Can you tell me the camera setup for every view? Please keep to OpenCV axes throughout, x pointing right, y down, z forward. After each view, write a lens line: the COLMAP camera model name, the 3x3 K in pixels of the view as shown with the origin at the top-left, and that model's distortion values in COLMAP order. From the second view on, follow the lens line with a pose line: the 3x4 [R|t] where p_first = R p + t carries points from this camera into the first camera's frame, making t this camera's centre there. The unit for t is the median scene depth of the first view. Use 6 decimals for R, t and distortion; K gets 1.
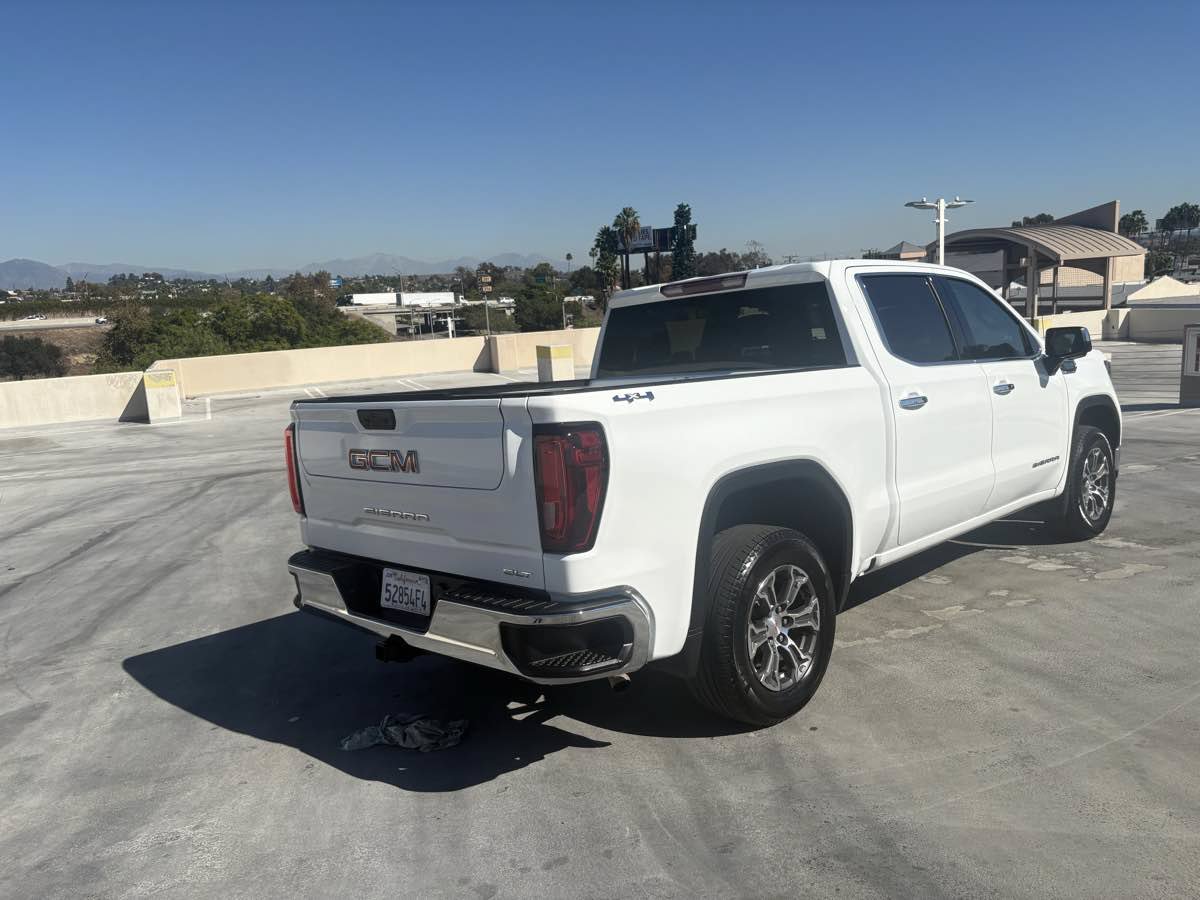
lens RADIAL K [[890.0, 0, 637.3], [0, 890.0, 453.5], [0, 0, 1]] dist [0.059141, -0.066799]
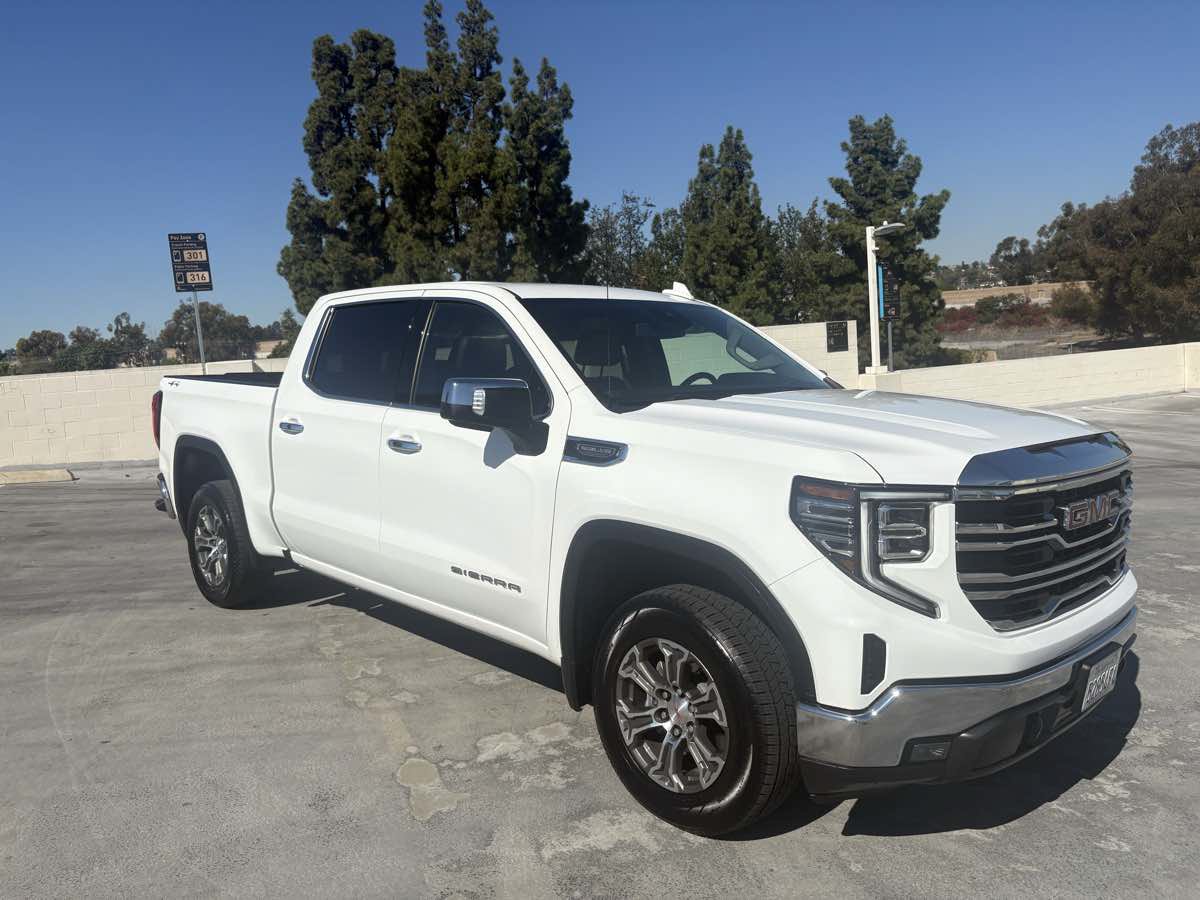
lens RADIAL K [[932.9, 0, 600.5], [0, 932.9, 448.2], [0, 0, 1]] dist [0.011056, -0.009657]
pose [[-0.033943, 0.171470, -0.984604, 1.358789], [-0.109372, 0.978618, 0.174198, -0.259498], [0.993421, 0.113601, -0.014463, 1.337658]]
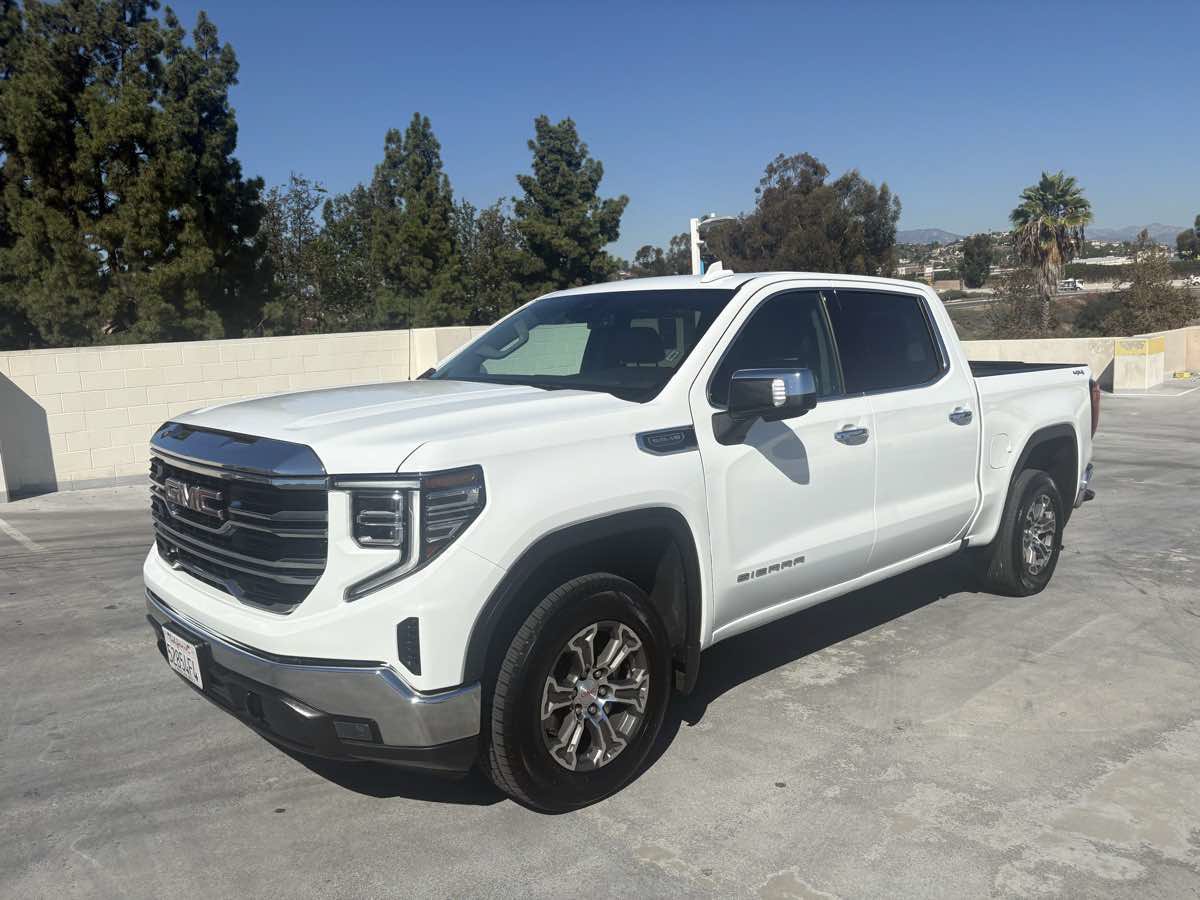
lens RADIAL K [[921.5, 0, 618.4], [0, 921.5, 444.5], [0, 0, 1]] dist [0.042485, -0.050139]
pose [[0.348471, 0.167158, -0.922294, 0.828235], [-0.135855, 0.982587, 0.126755, -0.147311], [0.927422, 0.081128, 0.365112, 0.748268]]
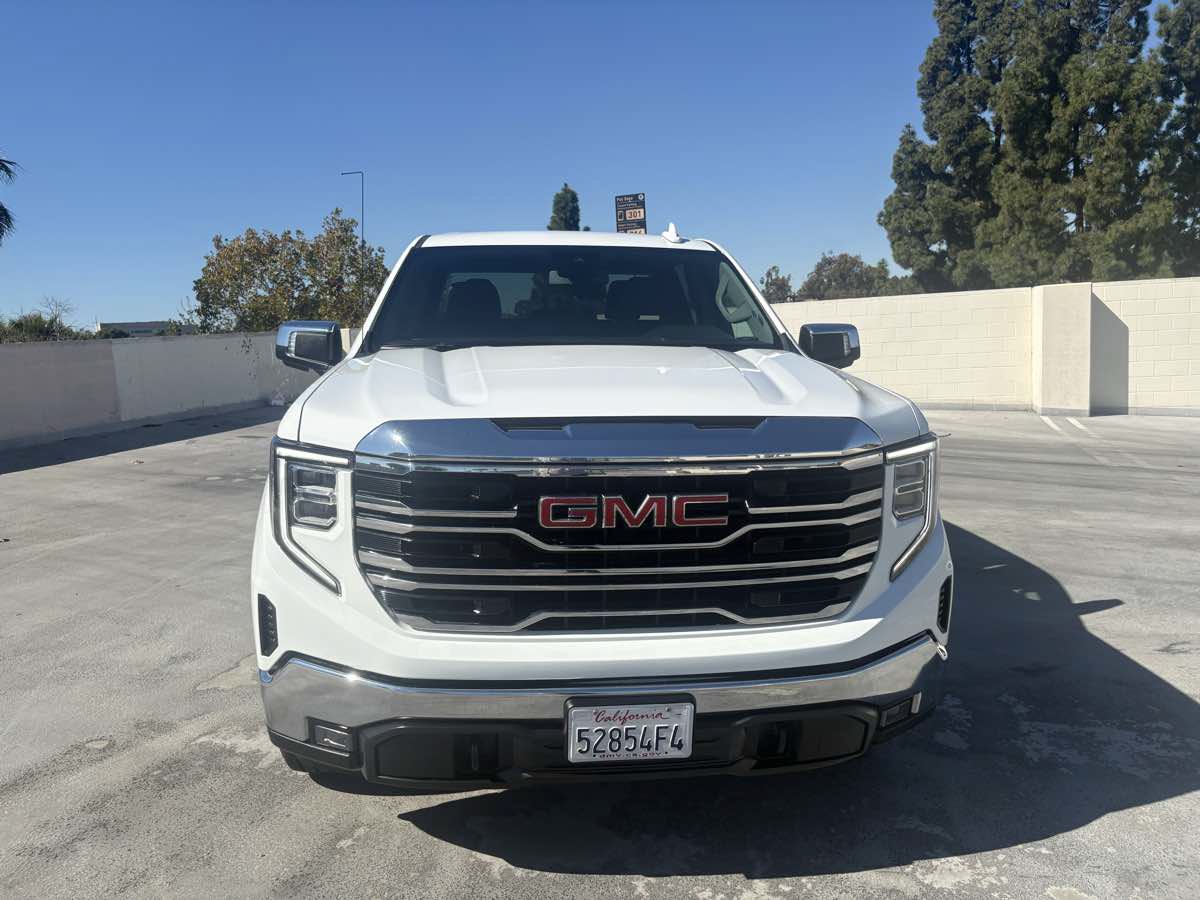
lens RADIAL K [[918.0, 0, 594.4], [0, 918.0, 448.1], [0, 0, 1]] dist [0.051025, -0.066147]
pose [[-0.647721, 0.185150, -0.739038, 1.064377], [-0.045251, 0.958960, 0.279906, -0.309274], [0.760533, 0.214743, -0.612760, 1.971063]]
